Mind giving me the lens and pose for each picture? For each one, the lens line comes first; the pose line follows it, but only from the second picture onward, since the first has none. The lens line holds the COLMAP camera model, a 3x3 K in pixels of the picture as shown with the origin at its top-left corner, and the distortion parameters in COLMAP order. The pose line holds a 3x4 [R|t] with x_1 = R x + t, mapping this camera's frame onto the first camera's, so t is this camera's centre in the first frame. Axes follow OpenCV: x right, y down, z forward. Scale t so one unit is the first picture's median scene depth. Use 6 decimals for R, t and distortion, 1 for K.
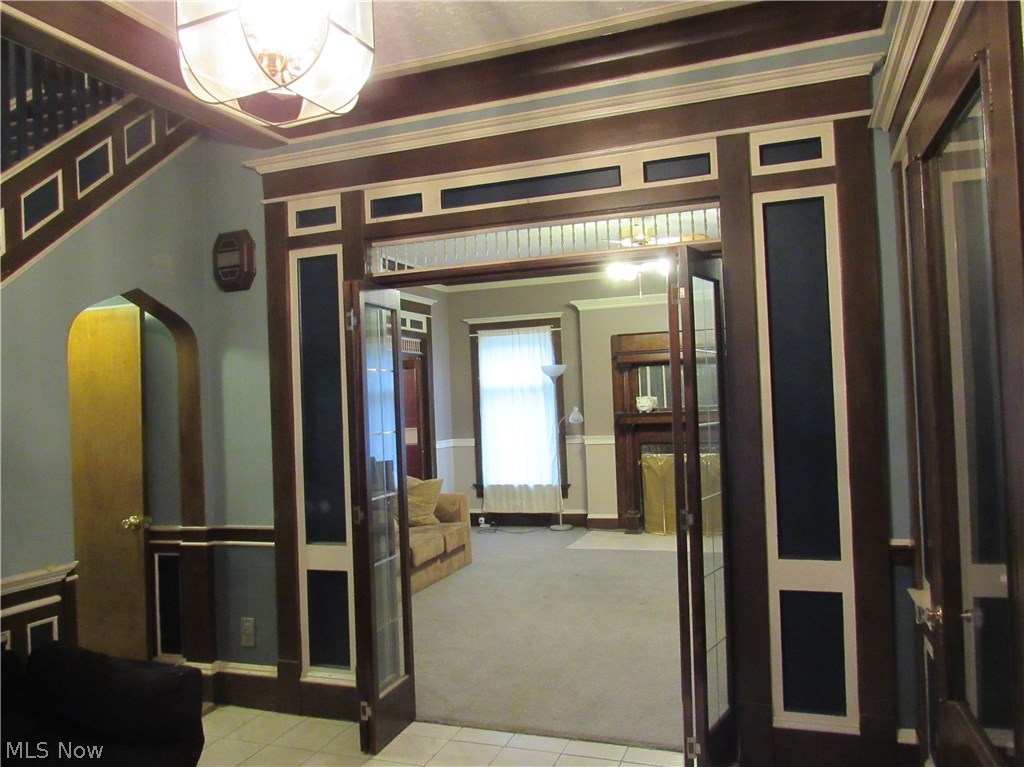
lens RADIAL K [[742.6, 0, 512.0], [0, 742.6, 383.5], [0, 0, 1]] dist [-0.017208, -0.003294]
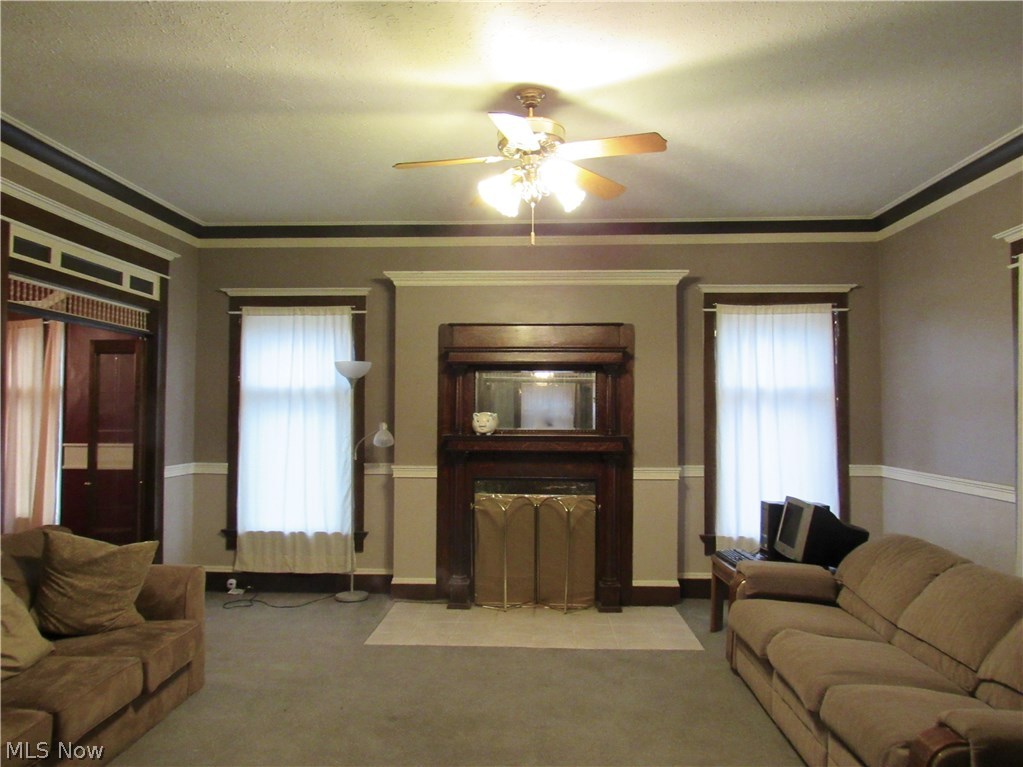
lens RADIAL K [[741.8, 0, 511.5], [0, 741.8, 383.5], [0, 0, 1]] dist [-0.017208, -0.003294]
pose [[0.954557, 0.055933, 0.292733, -0.004845], [-0.049933, 0.998362, -0.027934, 0.007641], [-0.293816, 0.012047, 0.955786, 0.289851]]
